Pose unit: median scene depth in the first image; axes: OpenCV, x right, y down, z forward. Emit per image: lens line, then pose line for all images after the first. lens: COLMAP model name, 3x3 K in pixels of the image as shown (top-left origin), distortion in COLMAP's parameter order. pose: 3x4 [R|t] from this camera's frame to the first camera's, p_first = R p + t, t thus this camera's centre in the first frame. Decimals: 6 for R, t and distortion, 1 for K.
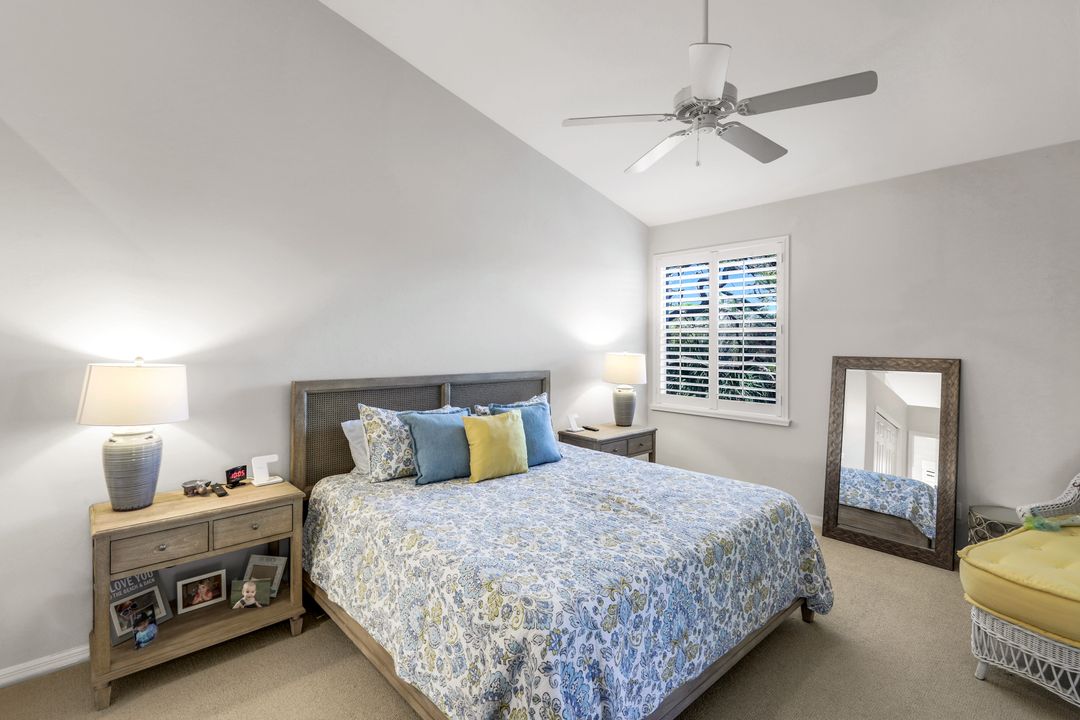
lens RADIAL K [[504.1, 0, 552.2], [0, 504.1, 357.3], [0, 0, 1]] dist [0.001933, 0.000161]
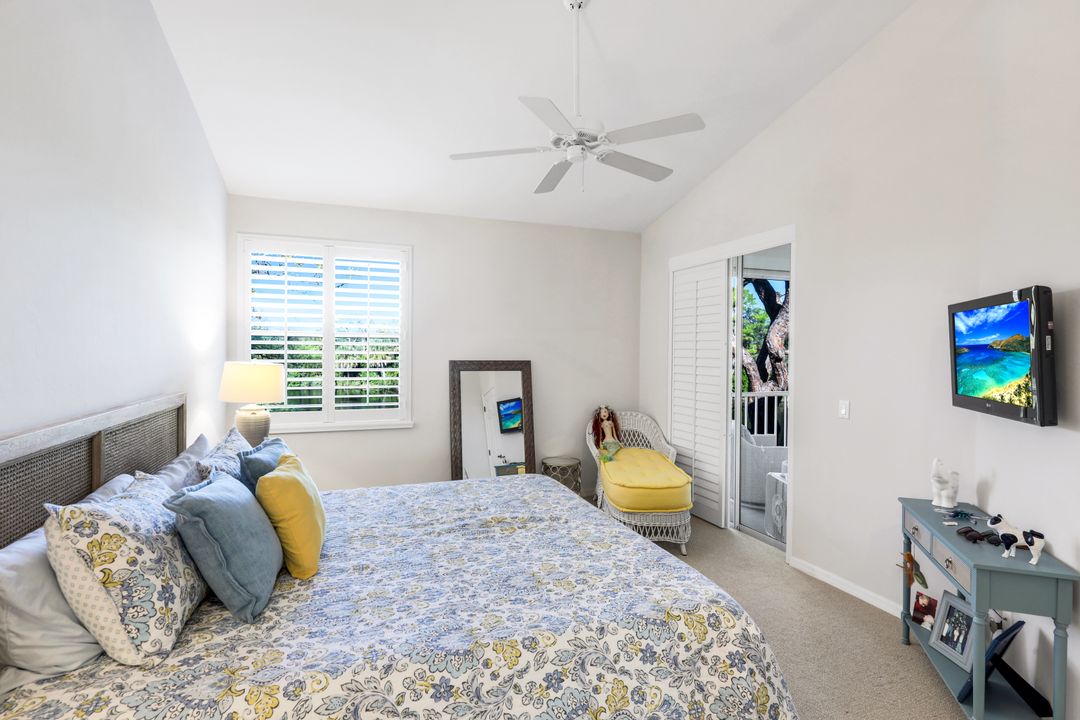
lens RADIAL K [[504.1, 0, 552.2], [0, 504.1, 357.3], [0, 0, 1]] dist [0.001933, 0.000161]
pose [[0.383887, -0.015243, 0.923254, -0.657342], [0.021393, 0.999742, 0.007611, -0.021121], [-0.923132, 0.016829, 0.384114, 0.521661]]
